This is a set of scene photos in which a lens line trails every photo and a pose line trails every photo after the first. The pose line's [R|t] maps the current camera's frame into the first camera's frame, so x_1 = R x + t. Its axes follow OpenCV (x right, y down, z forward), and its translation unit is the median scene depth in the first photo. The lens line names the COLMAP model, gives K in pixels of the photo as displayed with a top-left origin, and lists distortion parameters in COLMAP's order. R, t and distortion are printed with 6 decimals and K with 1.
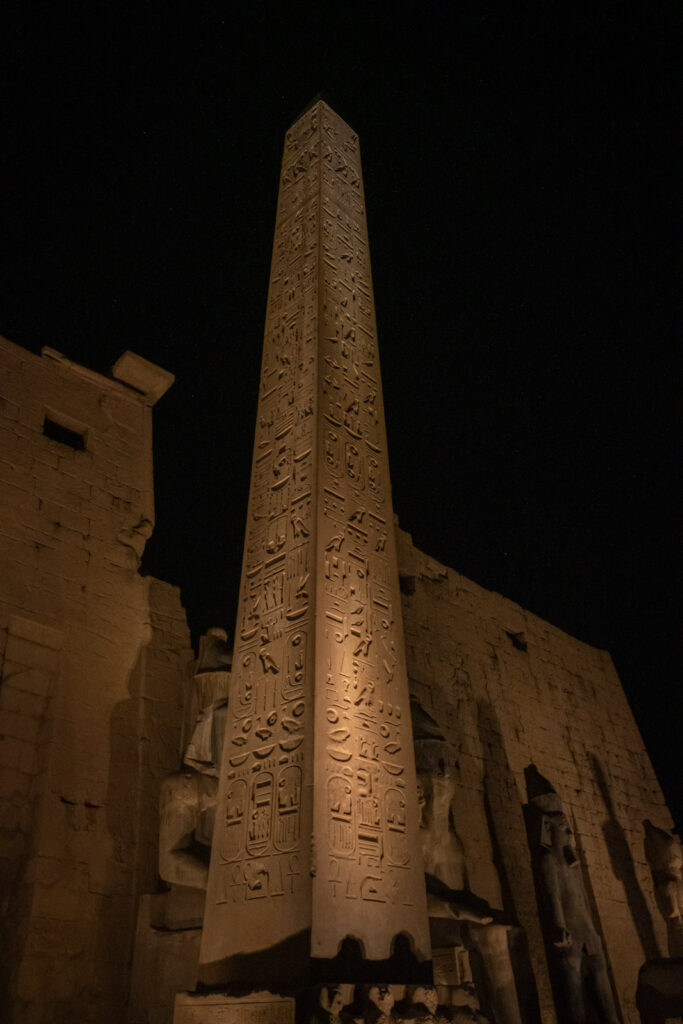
lens RADIAL K [[785.6, 0, 341.5], [0, 785.6, 512.0], [0, 0, 1]] dist [-0.022680, 0.012265]
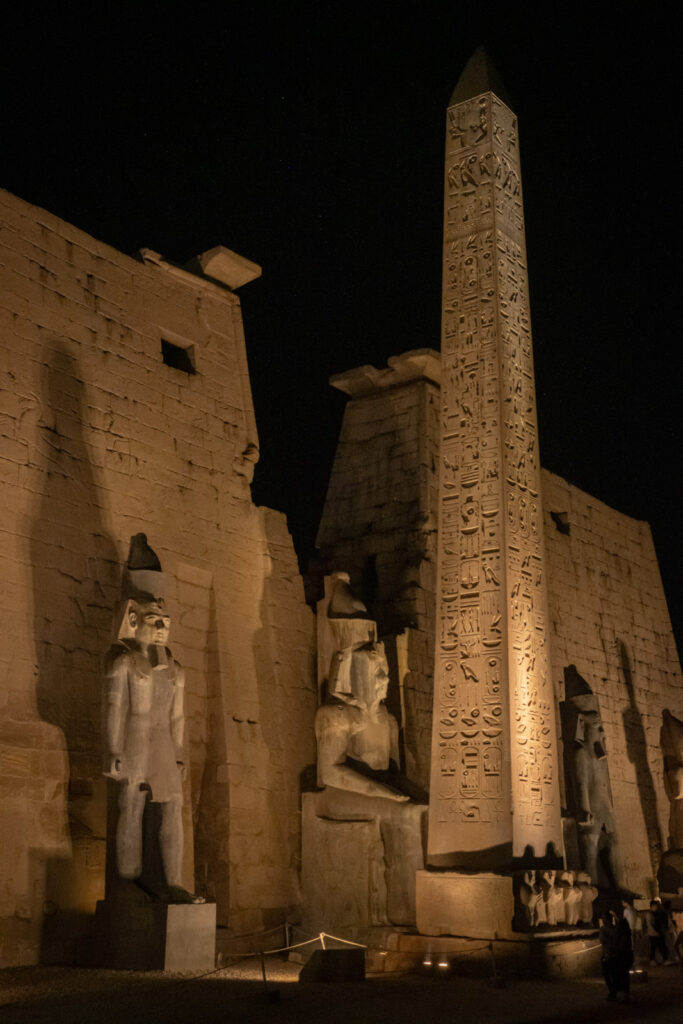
lens RADIAL K [[1171.1, 0, 341.5], [0, 1171.1, 512.0], [0, 0, 1]] dist [-0.013802, -0.000373]
pose [[0.993154, 0.060014, 0.100222, -0.367823], [-0.085845, 0.956813, 0.277742, -0.444760], [-0.079226, -0.284444, 0.955414, -0.648062]]
